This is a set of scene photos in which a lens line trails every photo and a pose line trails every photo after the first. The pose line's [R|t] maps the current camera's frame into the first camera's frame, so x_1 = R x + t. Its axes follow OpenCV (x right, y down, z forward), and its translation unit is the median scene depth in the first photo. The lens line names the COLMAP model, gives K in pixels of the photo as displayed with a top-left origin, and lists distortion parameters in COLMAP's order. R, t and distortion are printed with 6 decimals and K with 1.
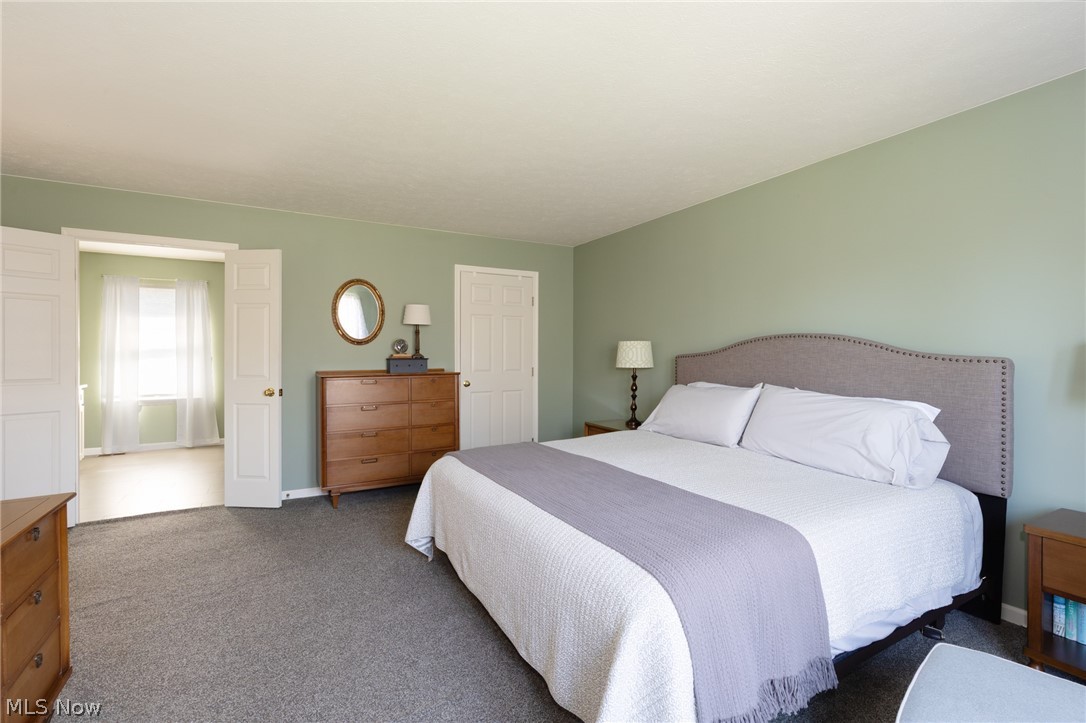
lens RADIAL K [[488.7, 0, 545.3], [0, 488.7, 353.8], [0, 0, 1]] dist [0.002448, -0.000586]
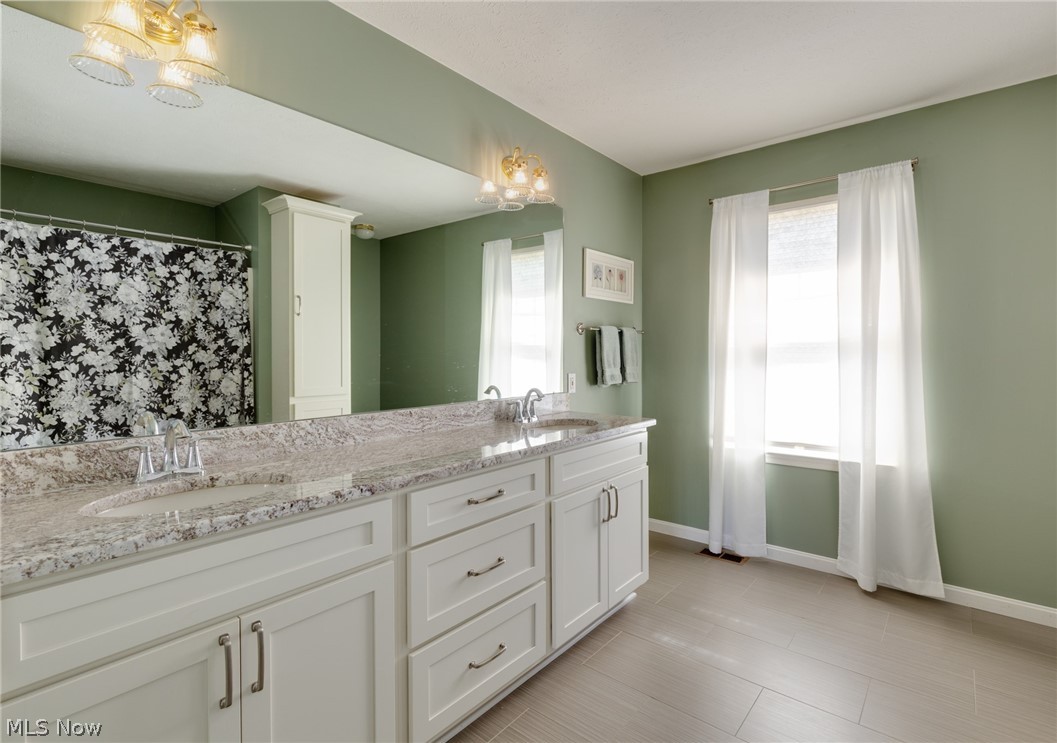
lens RADIAL K [[532.7, 0, 530.7], [0, 532.7, 352.4], [0, 0, 1]] dist [-0.001396, -0.000222]
pose [[0.367382, 0.002704, -0.930066, -0.390953], [-0.005215, 0.999986, 0.000848, -0.000495], [0.930055, 0.004538, 0.367391, 0.538823]]
